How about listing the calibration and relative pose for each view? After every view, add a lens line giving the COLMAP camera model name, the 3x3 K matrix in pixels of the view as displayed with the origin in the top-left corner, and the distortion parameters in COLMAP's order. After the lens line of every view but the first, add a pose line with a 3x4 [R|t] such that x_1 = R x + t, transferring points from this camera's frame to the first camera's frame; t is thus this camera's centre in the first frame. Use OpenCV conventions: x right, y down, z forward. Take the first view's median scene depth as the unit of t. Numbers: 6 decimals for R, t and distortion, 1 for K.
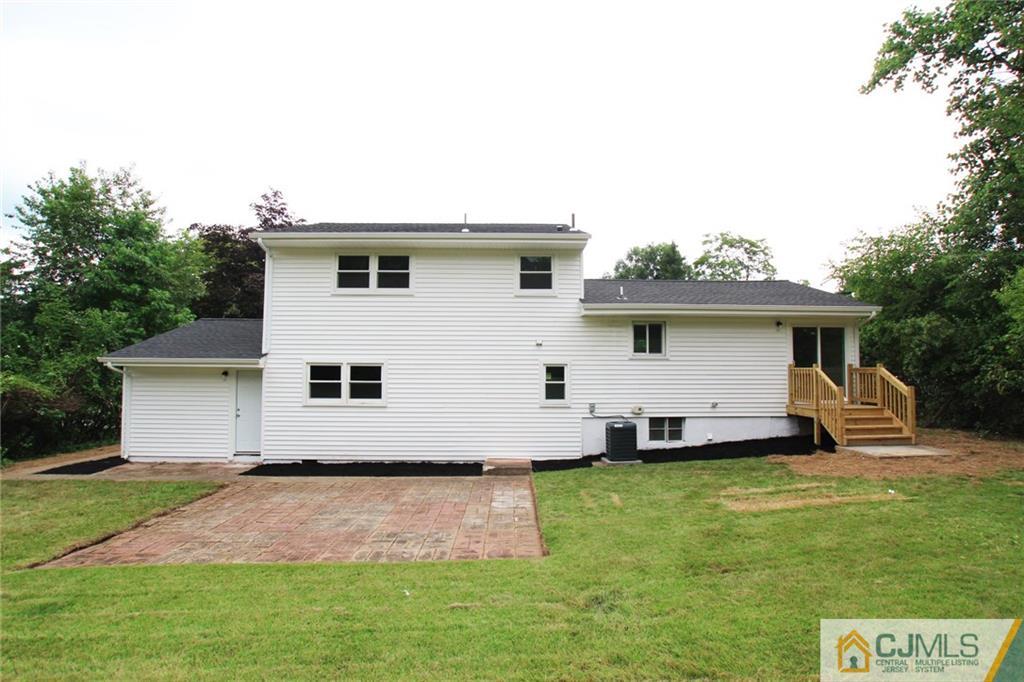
lens RADIAL K [[524.5, 0, 524.9], [0, 524.5, 346.3], [0, 0, 1]] dist [-0.077238, 0.043521]
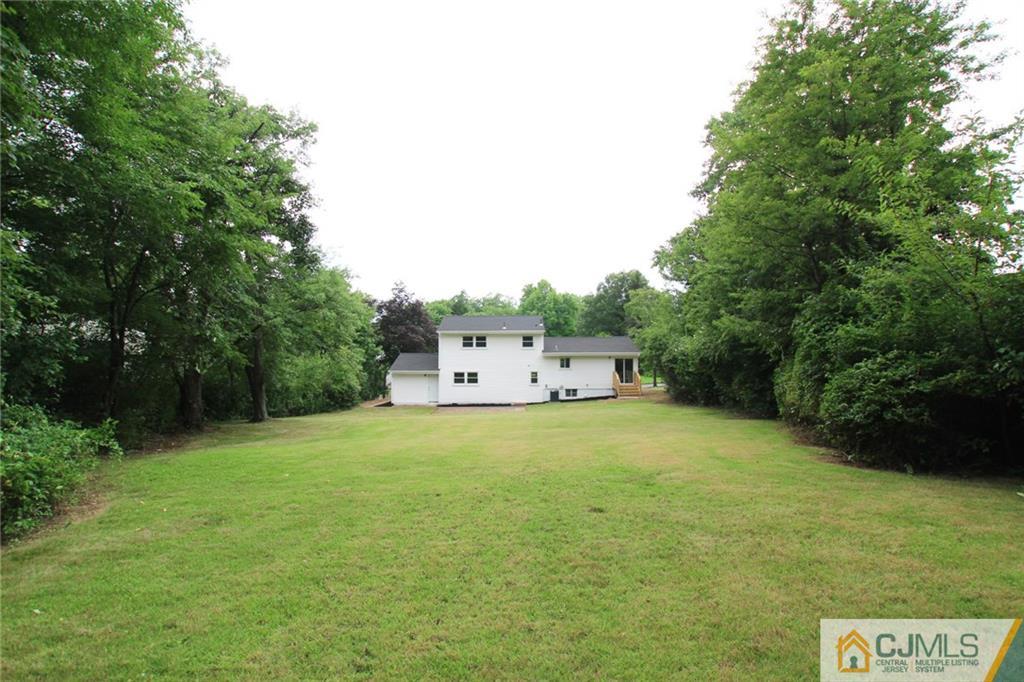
lens RADIAL K [[524.5, 0, 524.9], [0, 524.5, 346.3], [0, 0, 1]] dist [-0.077238, 0.043521]
pose [[0.999788, -0.005879, -0.019718, 0.065831], [0.006347, 0.999698, 0.023759, -0.191915], [0.019573, -0.023879, 0.999523, -2.107465]]
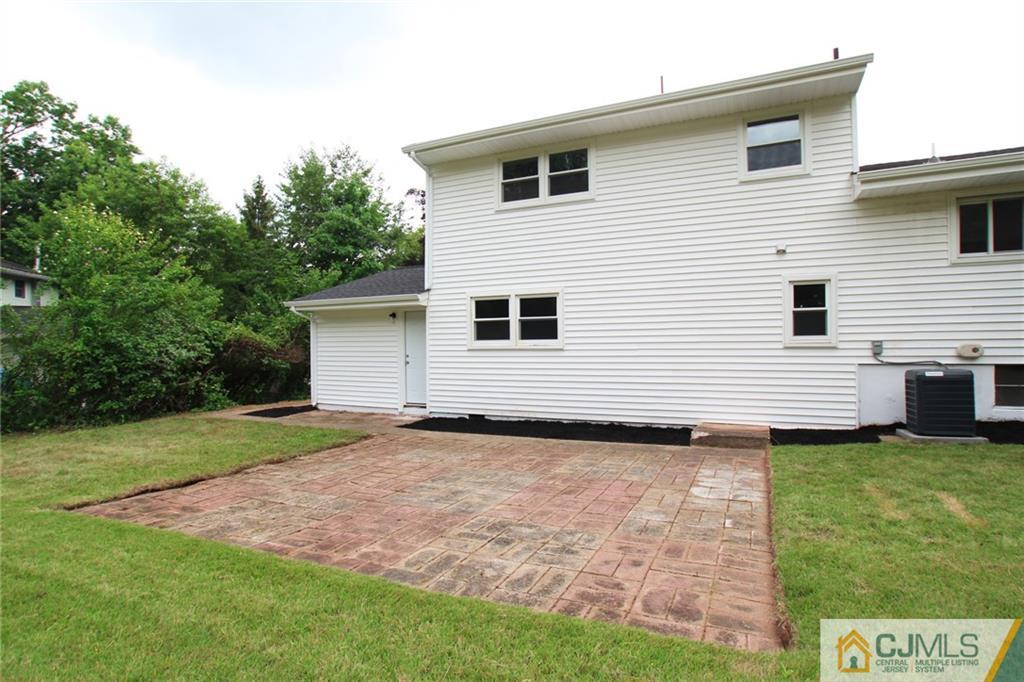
lens RADIAL K [[528.7, 0, 517.5], [0, 528.7, 345.7], [0, 0, 1]] dist [-0.086516, 0.045890]
pose [[0.896461, -0.010201, -0.443005, 0.016752], [0.031047, 0.998724, 0.039828, 0.078107], [0.442033, -0.049459, 0.895634, 0.279170]]
